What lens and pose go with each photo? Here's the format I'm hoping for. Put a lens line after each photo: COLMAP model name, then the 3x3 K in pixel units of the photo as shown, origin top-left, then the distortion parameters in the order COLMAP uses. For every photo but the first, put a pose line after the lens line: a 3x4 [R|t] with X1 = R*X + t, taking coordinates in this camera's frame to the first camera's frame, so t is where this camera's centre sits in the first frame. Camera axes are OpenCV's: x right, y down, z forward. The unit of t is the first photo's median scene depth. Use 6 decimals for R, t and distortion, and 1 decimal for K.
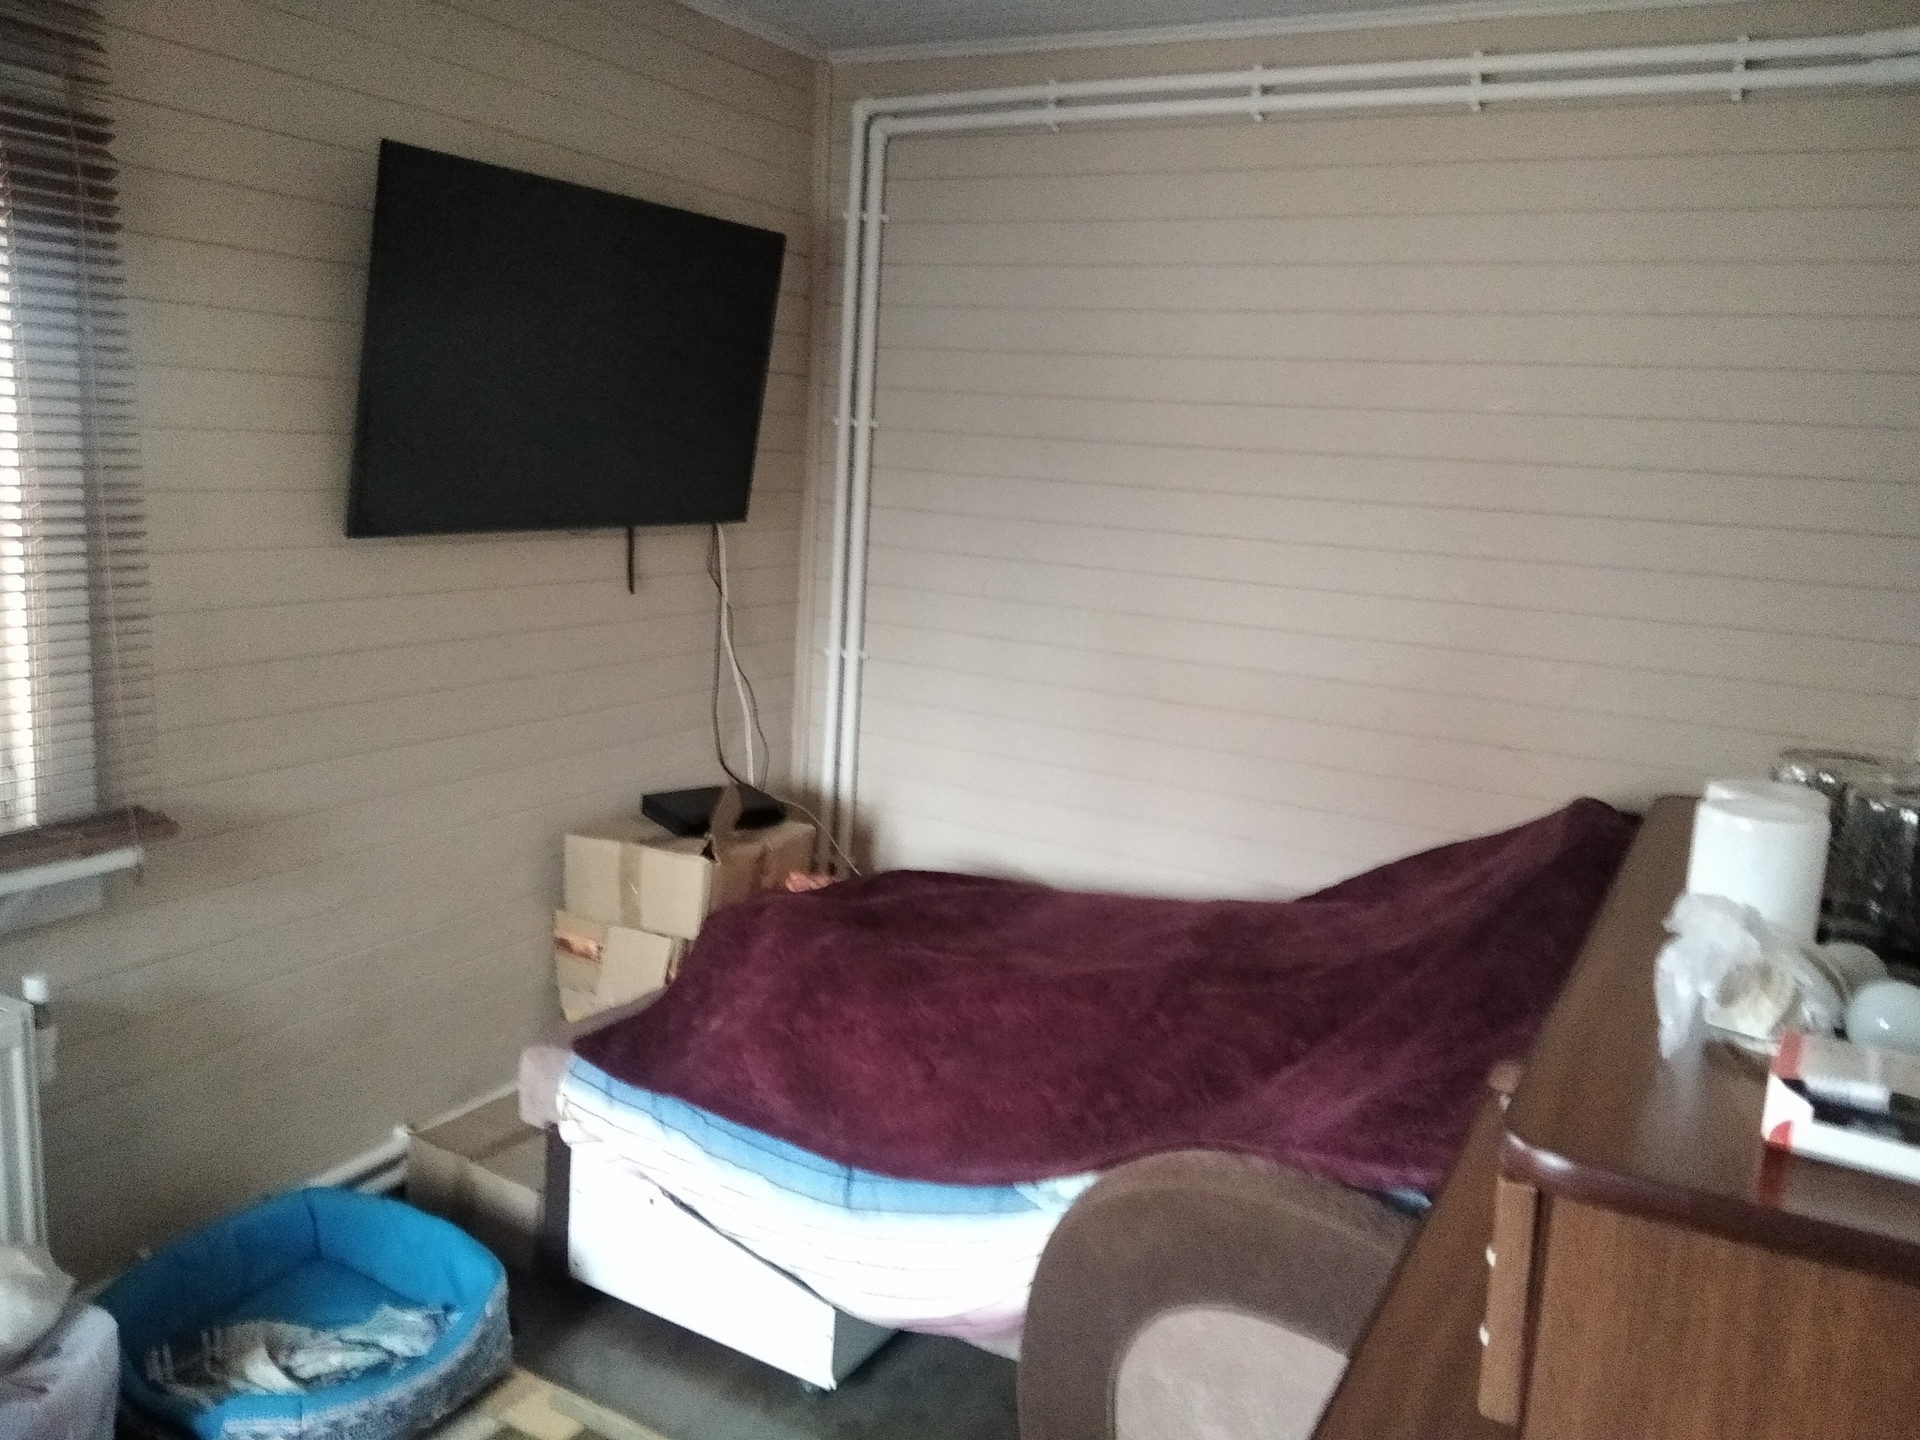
lens RADIAL K [[1526.8, 0, 954.6], [0, 1526.8, 713.7], [0, 0, 1]] dist [0.089348, -0.125221]
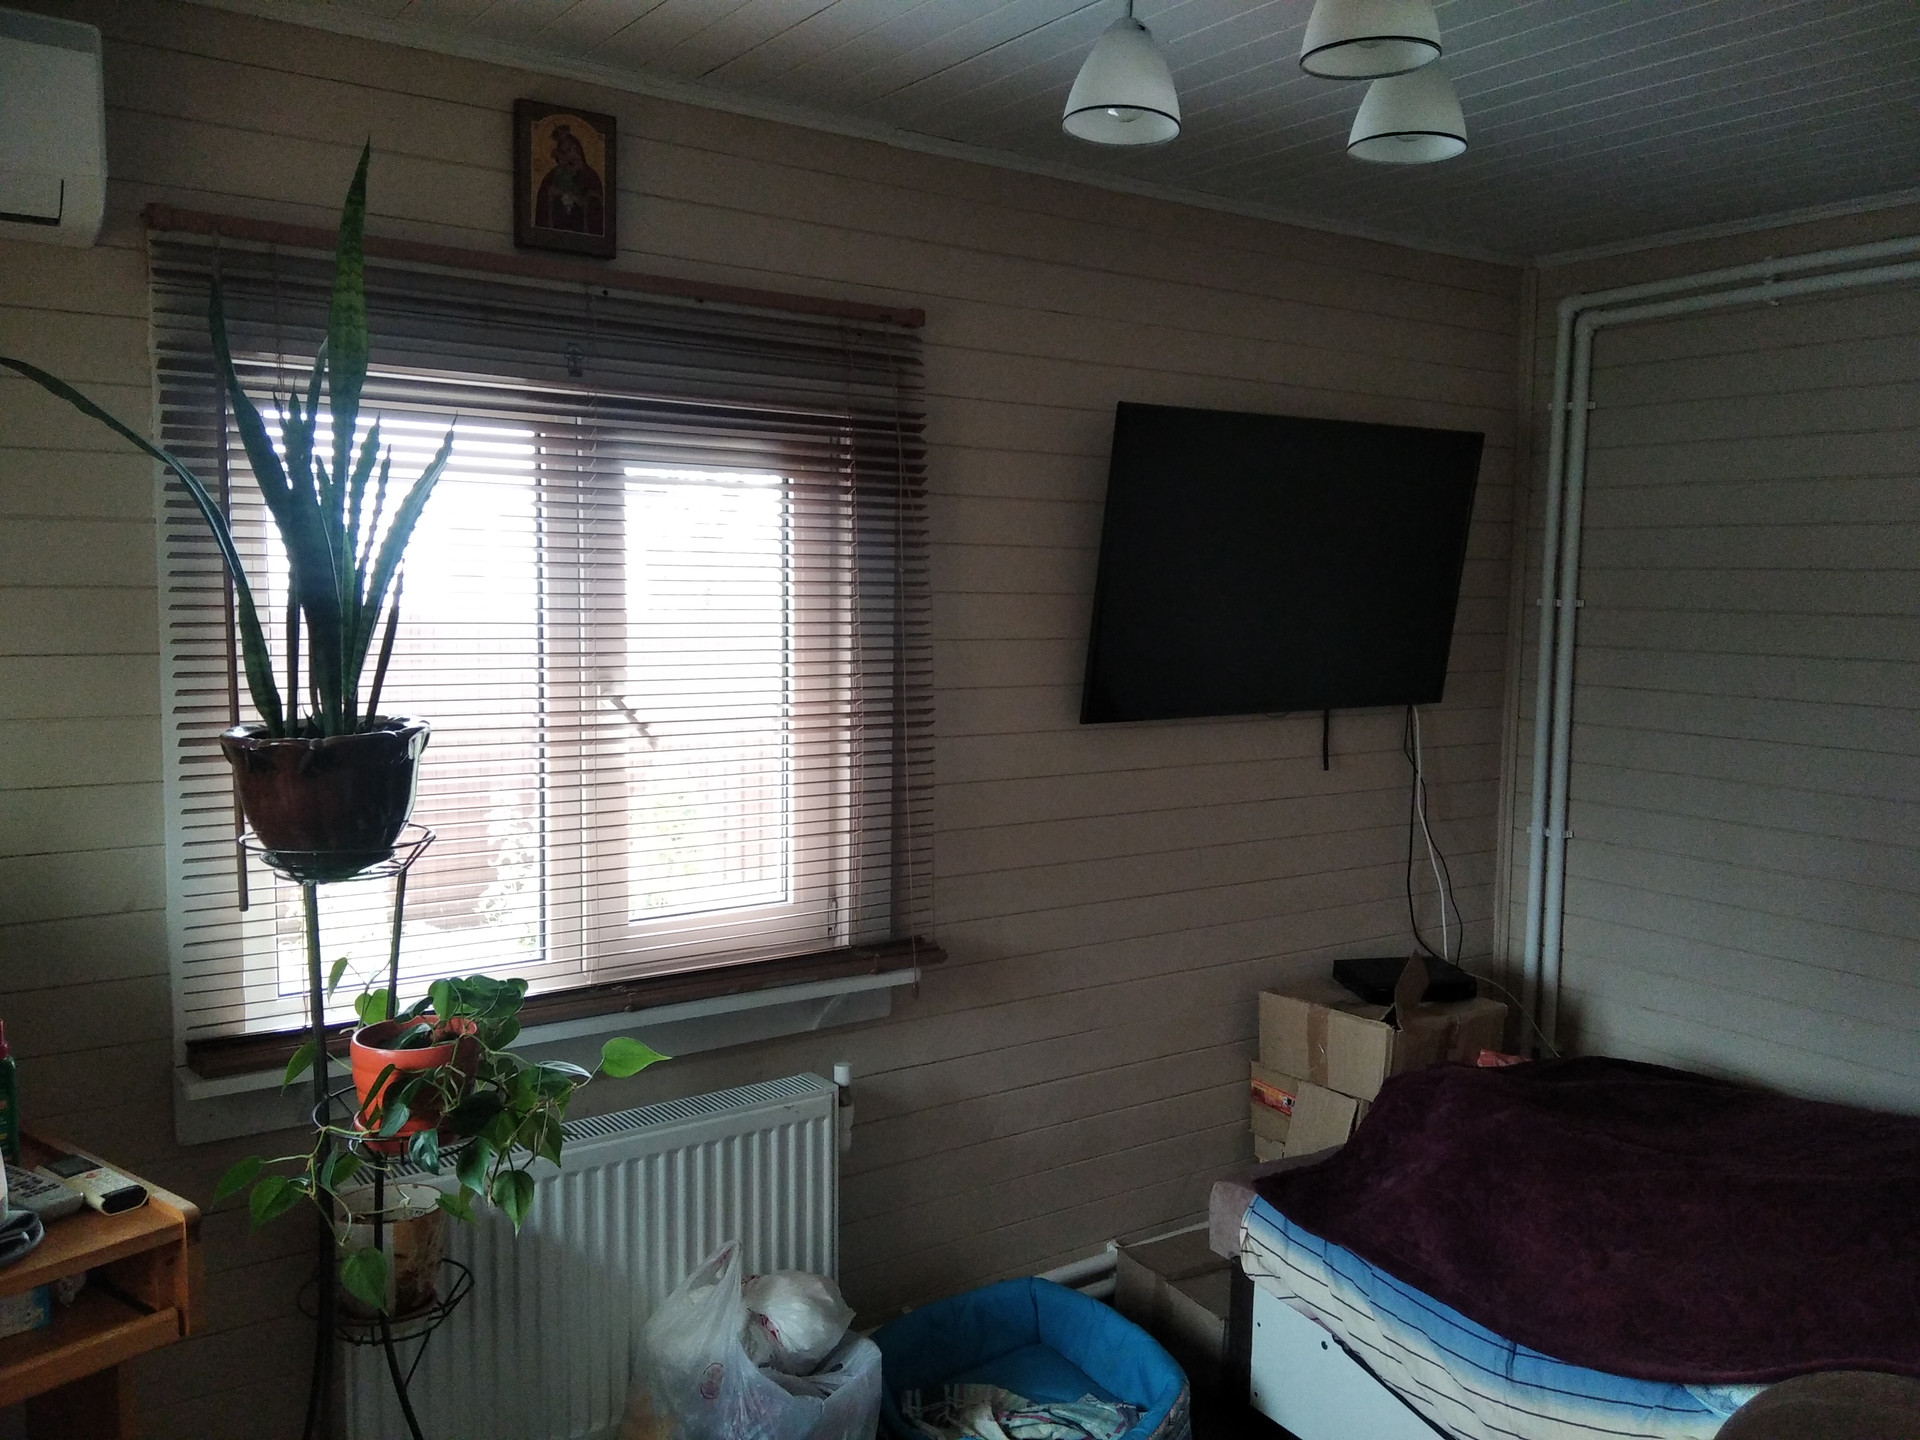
lens RADIAL K [[1526.8, 0, 954.6], [0, 1526.8, 713.7], [0, 0, 1]] dist [0.089348, -0.125221]
pose [[0.888748, -0.006079, -0.458356, 0.063658], [-0.045085, 0.993905, -0.100601, 0.002857], [0.456174, 0.110074, 0.883057, -0.096063]]
